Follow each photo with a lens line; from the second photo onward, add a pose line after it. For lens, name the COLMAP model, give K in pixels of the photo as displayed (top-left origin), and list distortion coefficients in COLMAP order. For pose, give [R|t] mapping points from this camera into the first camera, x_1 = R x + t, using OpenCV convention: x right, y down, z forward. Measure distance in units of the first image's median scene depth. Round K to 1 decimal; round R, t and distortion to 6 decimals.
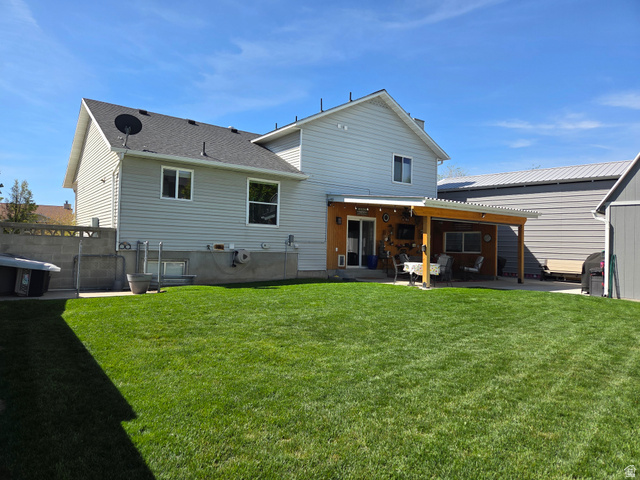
lens RADIAL K [[428.6, 0, 311.3], [0, 428.6, 232.7], [0, 0, 1]] dist [0.065186, -0.048737]
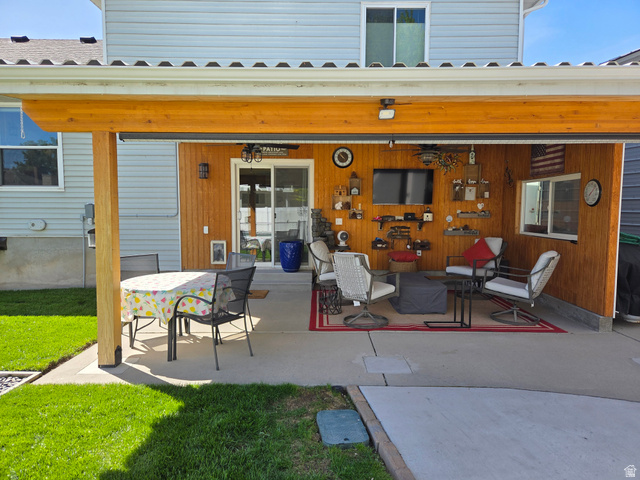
lens RADIAL K [[428.6, 0, 323.6], [0, 428.6, 240.3], [0, 0, 1]] dist [0.065186, -0.048737]
pose [[0.814287, 0.020829, -0.580089, 0.452419], [0.036418, 0.995554, 0.086868, 0.012665], [0.579319, -0.091861, 0.809908, 0.658642]]
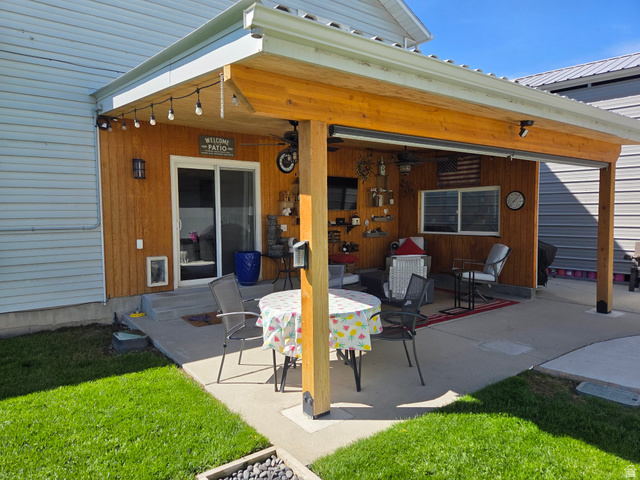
lens RADIAL K [[428.6, 0, 316.3], [0, 428.6, 235.8], [0, 0, 1]] dist [0.065186, -0.048737]
pose [[0.999225, -0.036176, 0.015524, 0.209335], [0.034720, 0.995724, 0.085600, 0.003613], [-0.018554, -0.084995, 0.996209, 0.593551]]
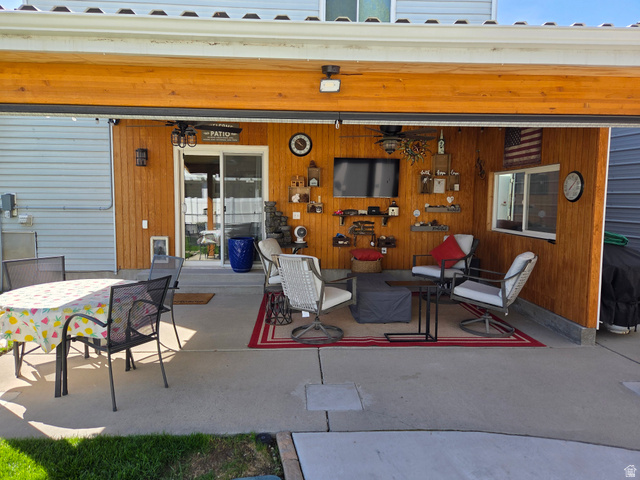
lens RADIAL K [[428.6, 0, 320.0], [0, 428.6, 230.8], [0, 0, 1]] dist [0.065186, -0.048737]
pose [[0.841815, 0.022929, -0.539279, 0.441150], [0.029620, 0.995630, 0.088569, 0.011678], [0.538953, -0.090532, 0.837457, 0.709603]]
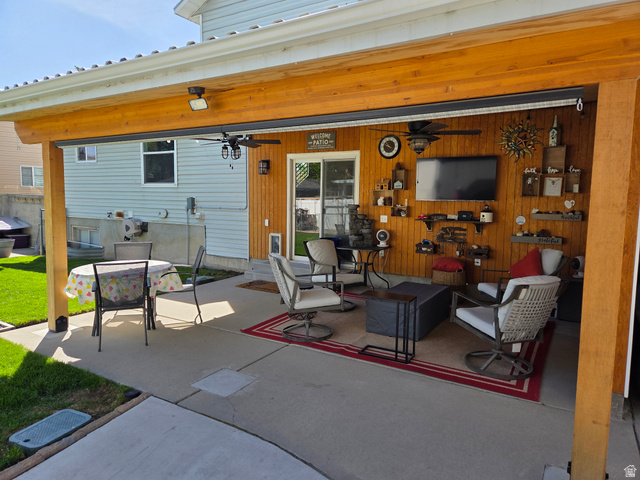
lens RADIAL K [[428.6, 0, 319.0], [0, 428.6, 234.9], [0, 0, 1]] dist [0.065186, -0.048737]
pose [[0.386062, 0.061075, -0.920449, 0.560688], [0.028206, 0.996558, 0.077955, 0.014658], [0.922042, -0.056058, 0.383010, 0.838780]]
